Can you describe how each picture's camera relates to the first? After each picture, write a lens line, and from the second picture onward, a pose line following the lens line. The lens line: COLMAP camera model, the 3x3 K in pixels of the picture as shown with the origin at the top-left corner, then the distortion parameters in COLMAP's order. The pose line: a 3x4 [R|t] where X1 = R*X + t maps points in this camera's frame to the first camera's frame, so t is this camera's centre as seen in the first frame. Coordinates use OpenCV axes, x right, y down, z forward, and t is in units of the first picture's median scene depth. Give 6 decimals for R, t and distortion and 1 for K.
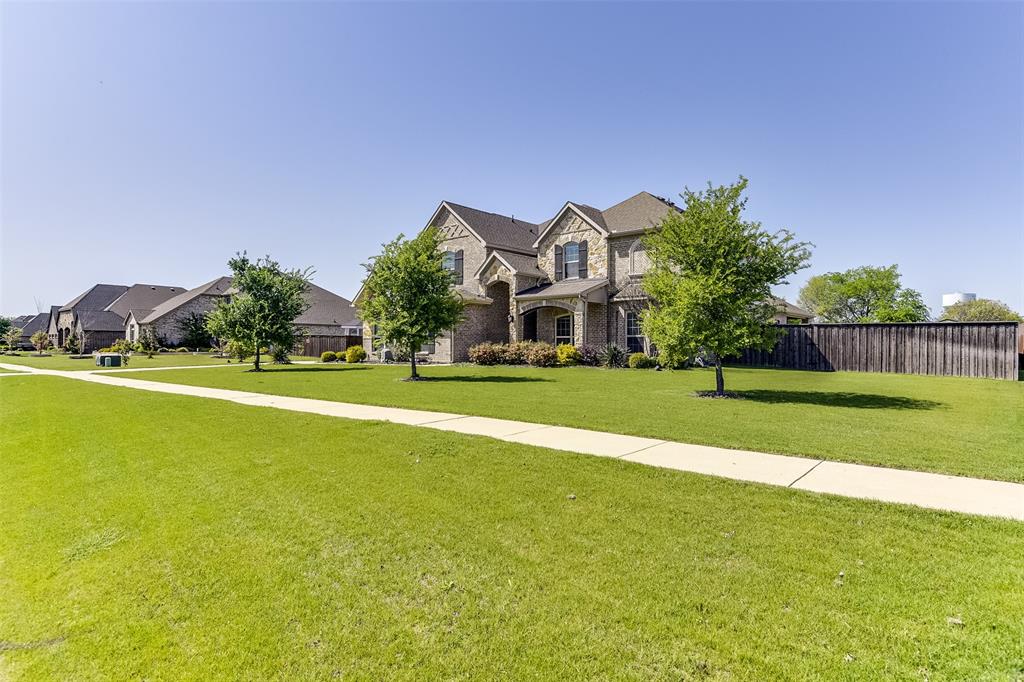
lens RADIAL K [[559.8, 0, 515.0], [0, 559.8, 342.7], [0, 0, 1]] dist [0.000012, 0.000009]
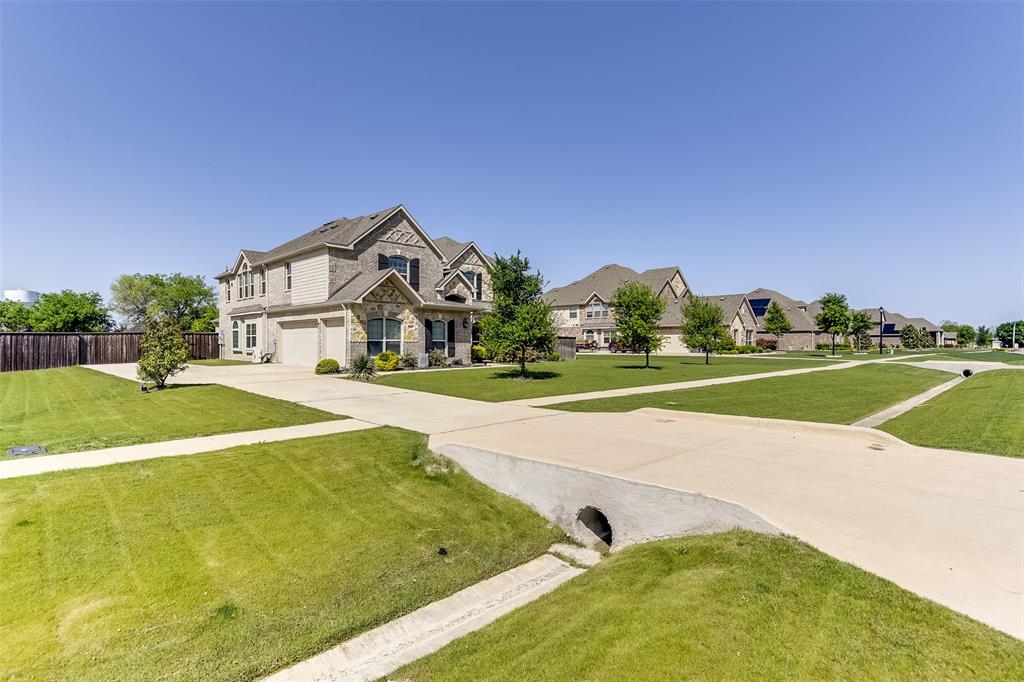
lens RADIAL K [[524.7, 0, 512.4], [0, 524.7, 342.3], [0, 0, 1]] dist [-0.001414, -0.000988]
pose [[0.091094, 0.004559, 0.995832, -1.166457], [-0.004509, 0.999981, -0.004165, -0.004360], [-0.995832, -0.004111, 0.091113, 0.796919]]
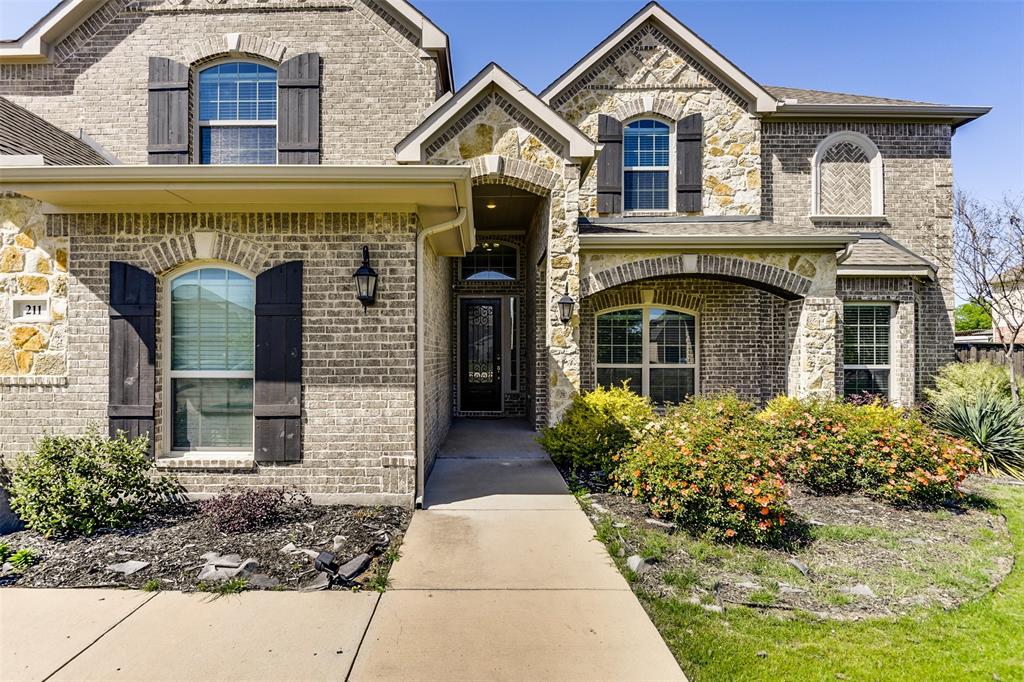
lens RADIAL K [[524.7, 0, 473.7], [0, 524.7, 352.6], [0, 0, 1]] dist [-0.001414, -0.000988]
pose [[0.767512, 0.002269, 0.641031, -0.219505], [-0.000925, 0.999997, -0.002432, -0.019158], [-0.641034, 0.001273, 0.767511, 0.818726]]
